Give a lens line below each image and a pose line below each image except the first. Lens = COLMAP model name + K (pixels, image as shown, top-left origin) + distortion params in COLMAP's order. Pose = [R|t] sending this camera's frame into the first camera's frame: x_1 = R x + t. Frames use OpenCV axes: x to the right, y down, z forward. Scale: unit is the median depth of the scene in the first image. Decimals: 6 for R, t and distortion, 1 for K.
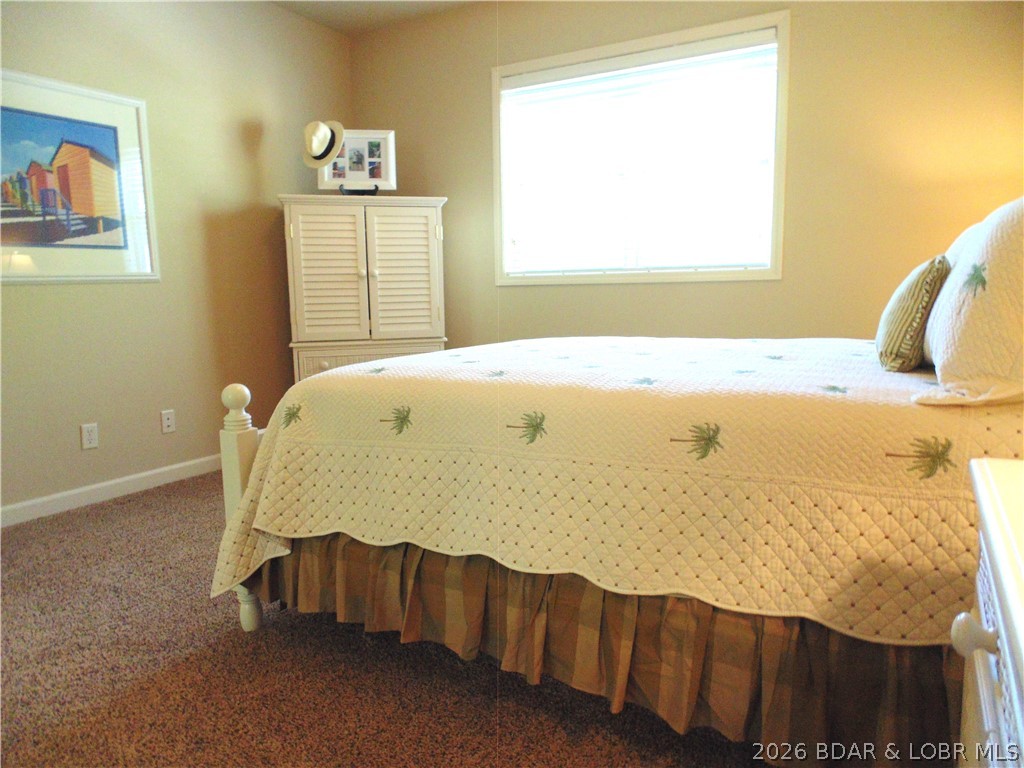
lens RADIAL K [[680.3, 0, 510.5], [0, 680.3, 381.2], [0, 0, 1]] dist [-0.015477, 0.000649]
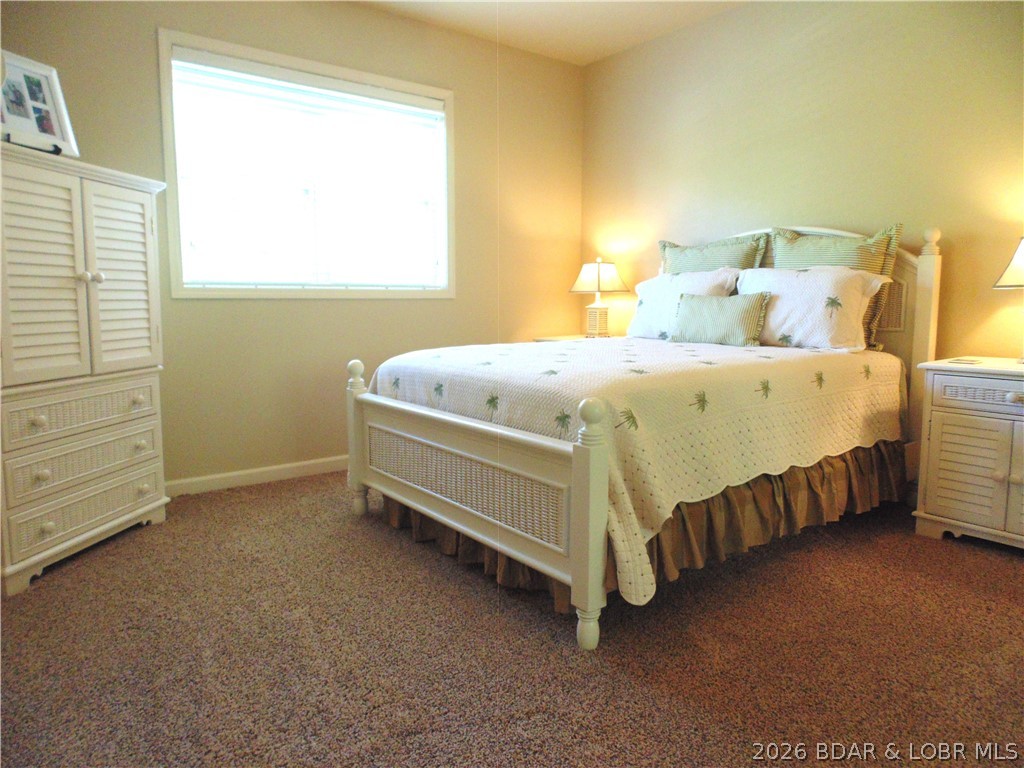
lens RADIAL K [[680.3, 0, 509.8], [0, 680.3, 386.7], [0, 0, 1]] dist [-0.015477, 0.000649]
pose [[0.395787, -0.098784, 0.913014, -0.657240], [0.118182, 0.991410, 0.056035, -0.038024], [-0.910706, 0.085724, 0.404062, 0.348620]]
